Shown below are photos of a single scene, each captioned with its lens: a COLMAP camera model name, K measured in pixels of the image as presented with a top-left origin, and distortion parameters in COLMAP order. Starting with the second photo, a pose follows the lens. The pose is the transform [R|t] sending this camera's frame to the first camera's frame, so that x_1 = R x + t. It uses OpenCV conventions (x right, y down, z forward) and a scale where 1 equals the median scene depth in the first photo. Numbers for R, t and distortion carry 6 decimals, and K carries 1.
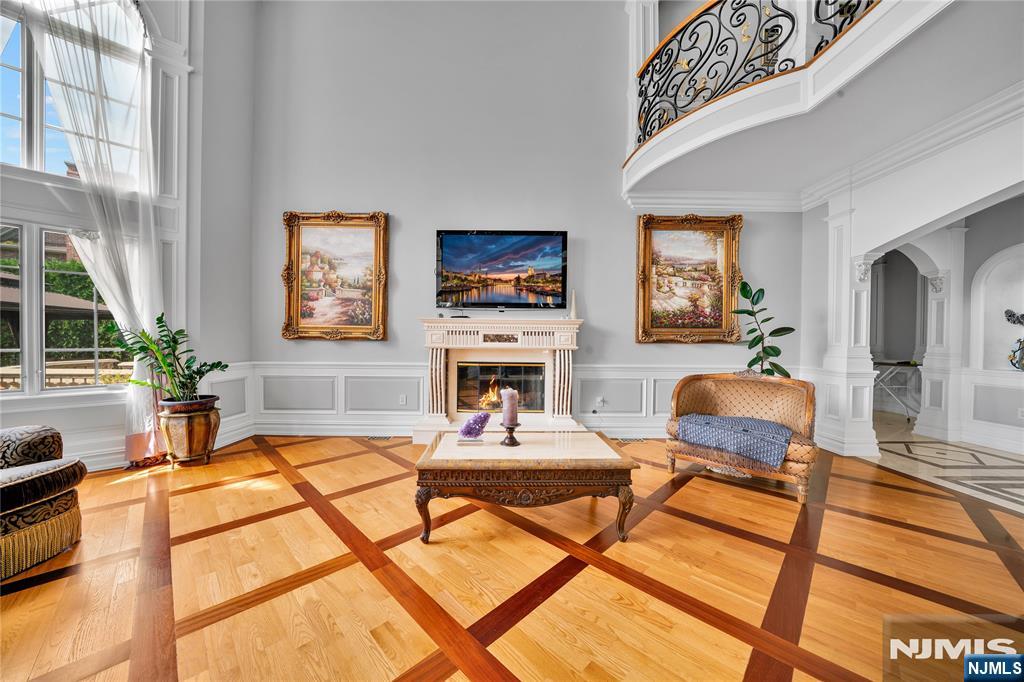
lens RADIAL K [[332.0, 0, 506.1], [0, 332.0, 359.5], [0, 0, 1]] dist [-0.043165, 0.000119]
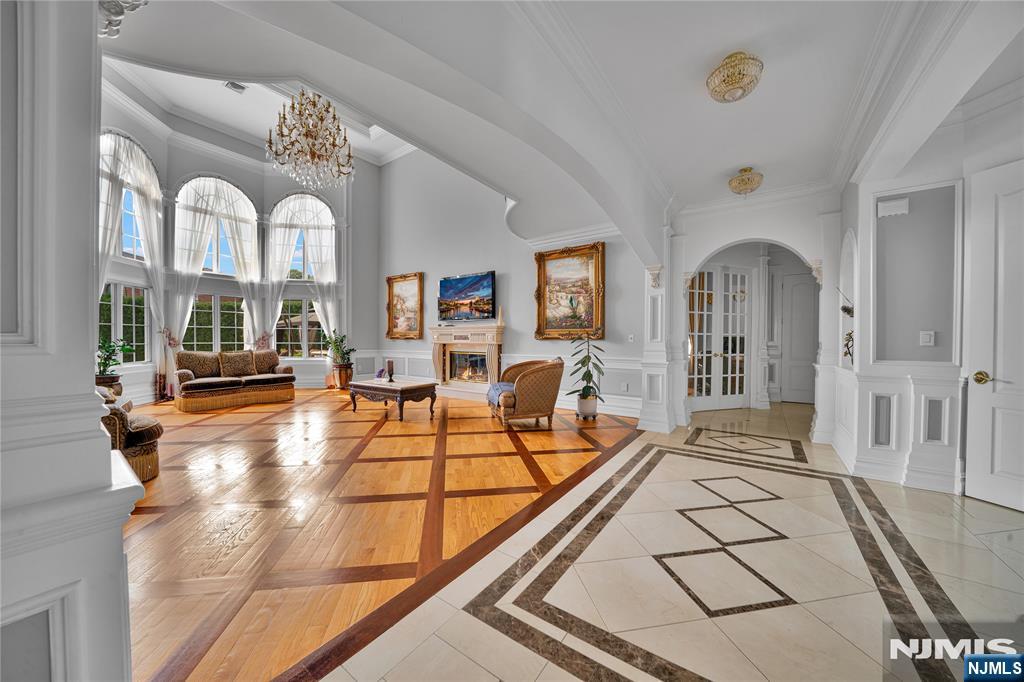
lens RADIAL K [[352.0, 0, 510.9], [0, 352.0, 346.7], [0, 0, 1]] dist [-0.031164, -0.000088]
pose [[0.814499, 0.007761, -0.580113, 1.253975], [-0.017966, 0.999768, -0.011850, 0.002061], [0.579887, 0.020074, 0.814450, -0.357935]]
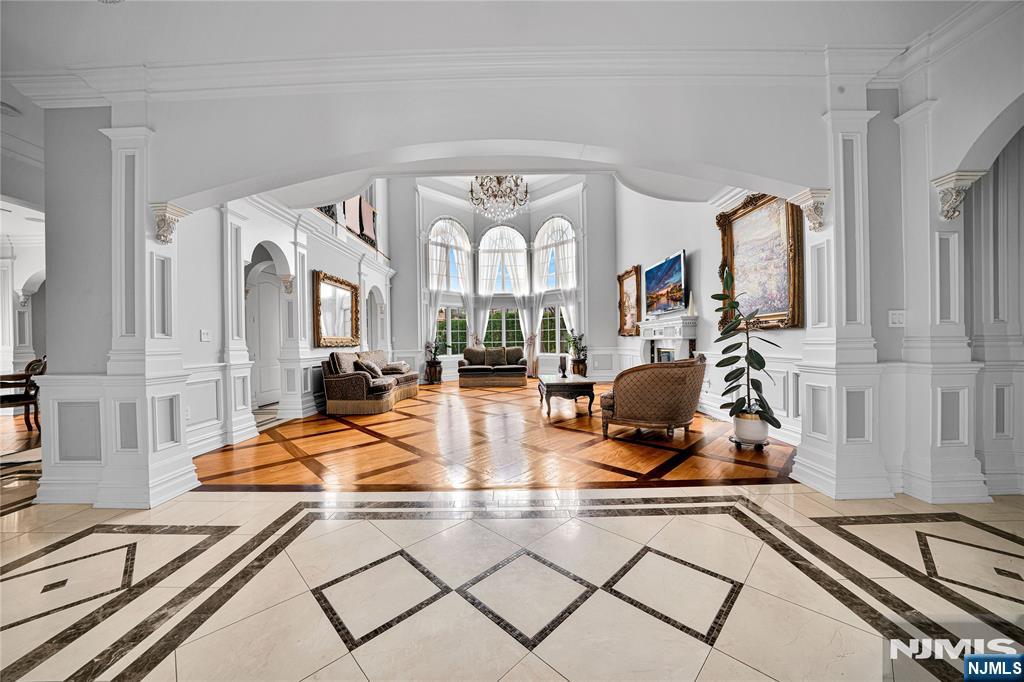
lens RADIAL K [[360.2, 0, 512.0], [0, 360.2, 341.0], [0, 0, 1]] dist [-0.000687, -0.000035]
pose [[0.005433, -0.008533, -0.999949, 1.632367], [-0.017369, 0.999812, -0.008626, 0.002248], [0.999834, 0.017415, 0.005284, 0.298157]]
